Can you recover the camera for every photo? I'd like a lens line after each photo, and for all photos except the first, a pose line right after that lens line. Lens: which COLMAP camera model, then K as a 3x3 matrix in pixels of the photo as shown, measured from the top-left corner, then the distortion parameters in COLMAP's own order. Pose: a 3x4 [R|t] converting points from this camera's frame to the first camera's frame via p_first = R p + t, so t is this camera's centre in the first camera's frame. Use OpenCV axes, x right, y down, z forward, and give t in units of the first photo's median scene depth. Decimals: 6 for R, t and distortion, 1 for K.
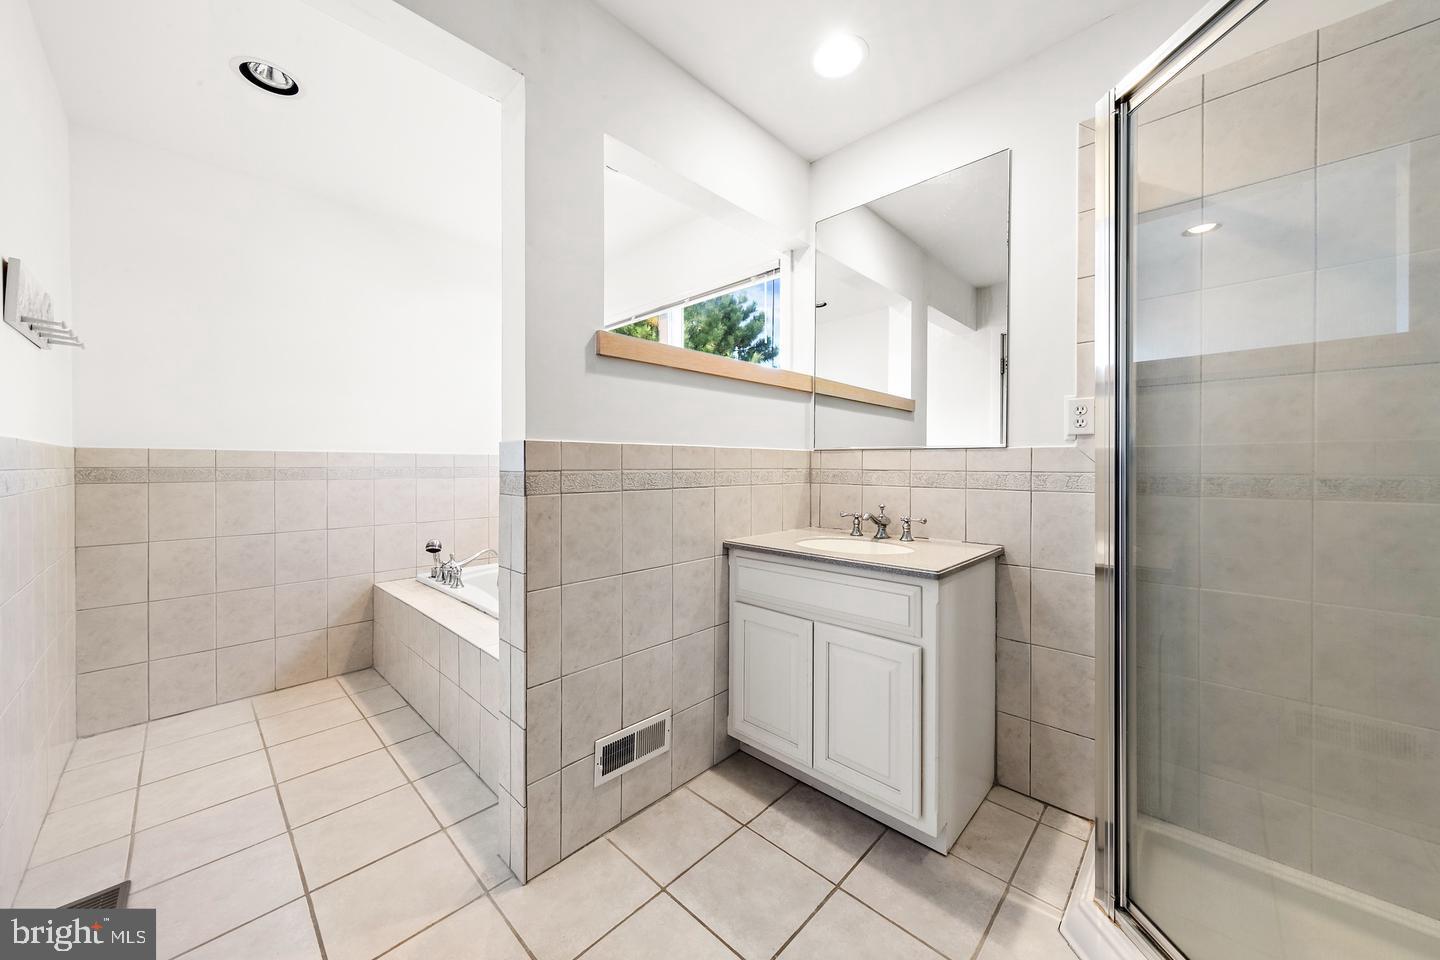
lens RADIAL K [[509.7, 0, 720.0], [0, 509.7, 480.0], [0, 0, 1]] dist [-0.001747, -0.000095]
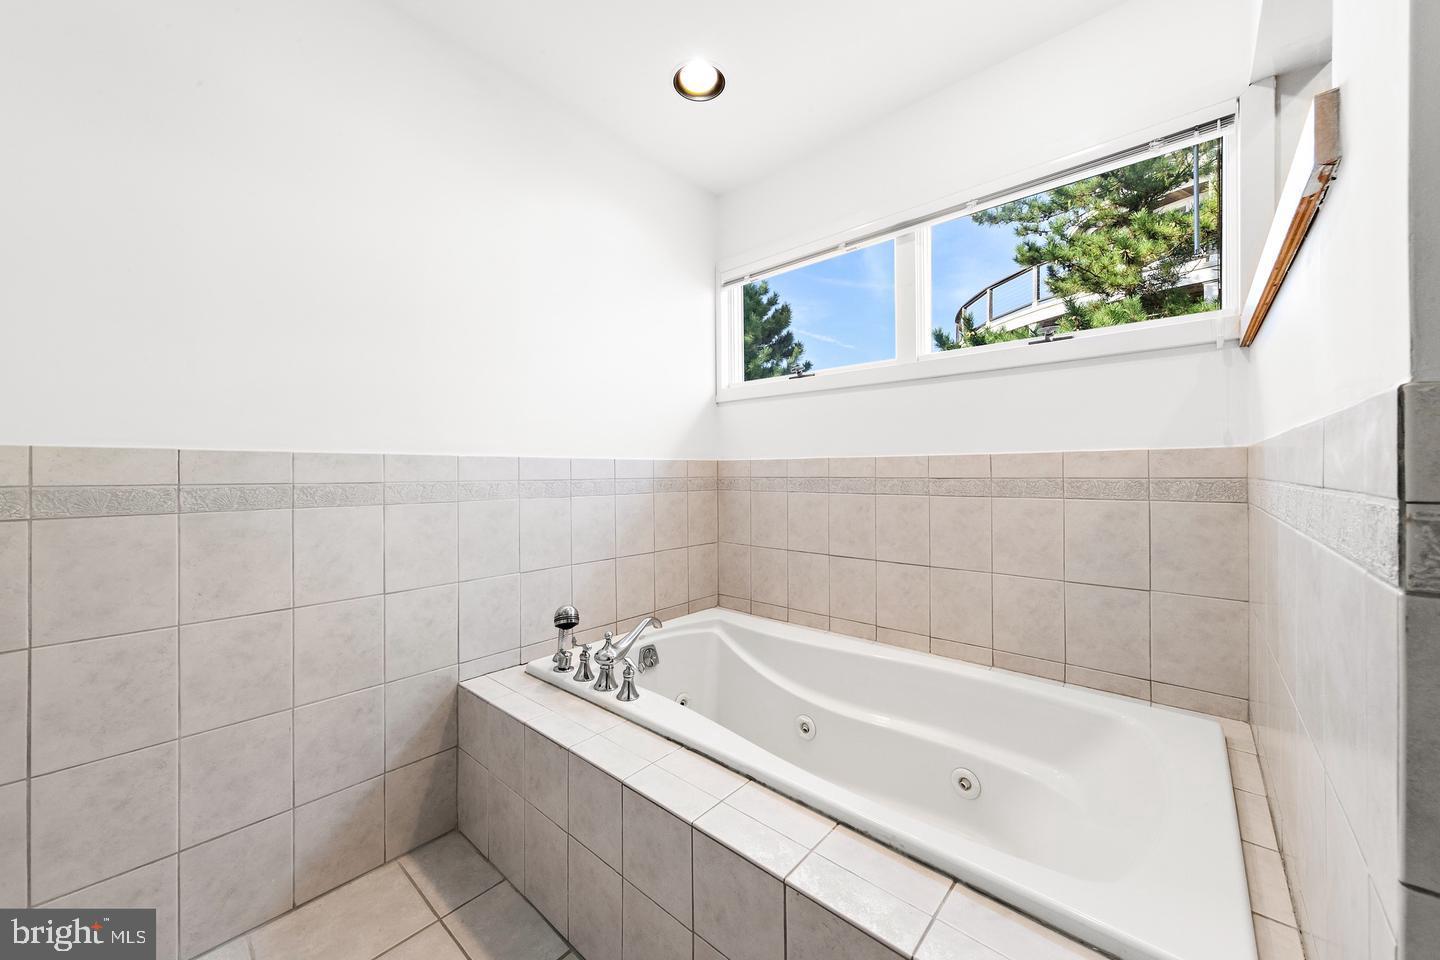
lens RADIAL K [[530.1, 0, 718.7], [0, 530.1, 483.9], [0, 0, 1]] dist [0.001874, 0.000103]
pose [[0.999047, -0.011068, 0.042214, -0.176112], [0.011615, 0.999852, -0.012730, -0.004651], [-0.042067, 0.013208, 0.999027, 0.166258]]
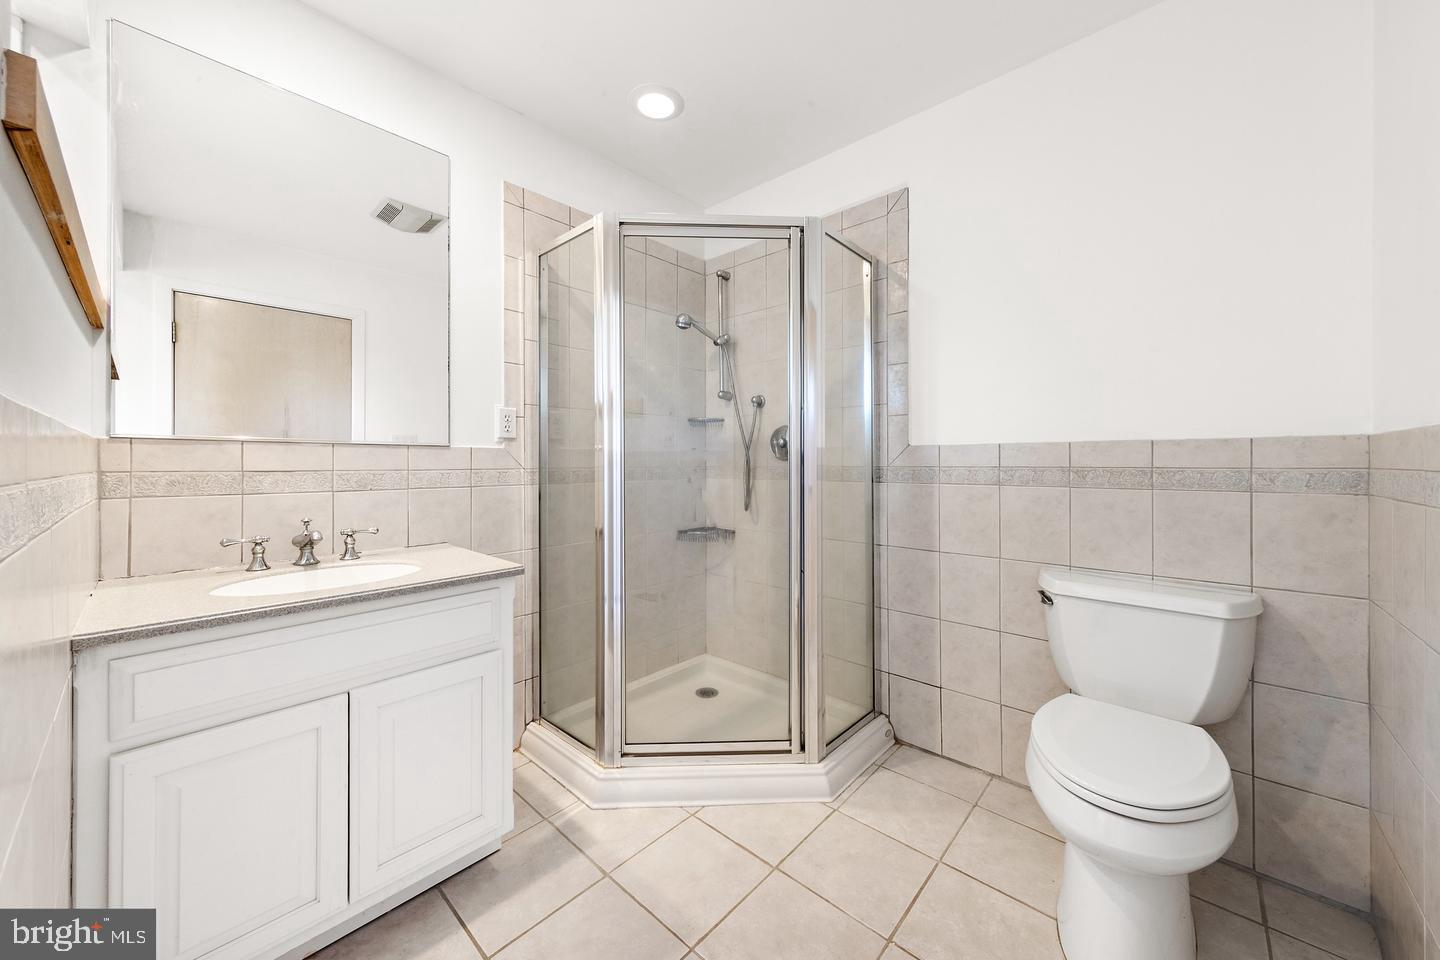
lens RADIAL K [[523.1, 0, 717.4], [0, 523.1, 470.8], [0, 0, 1]] dist [-0.000484, -0.000037]
pose [[-0.026039, -0.019130, 0.999478, -0.574616], [0.031539, 0.999303, 0.019948, -0.020774], [-0.999163, 0.032042, -0.025418, 0.550530]]
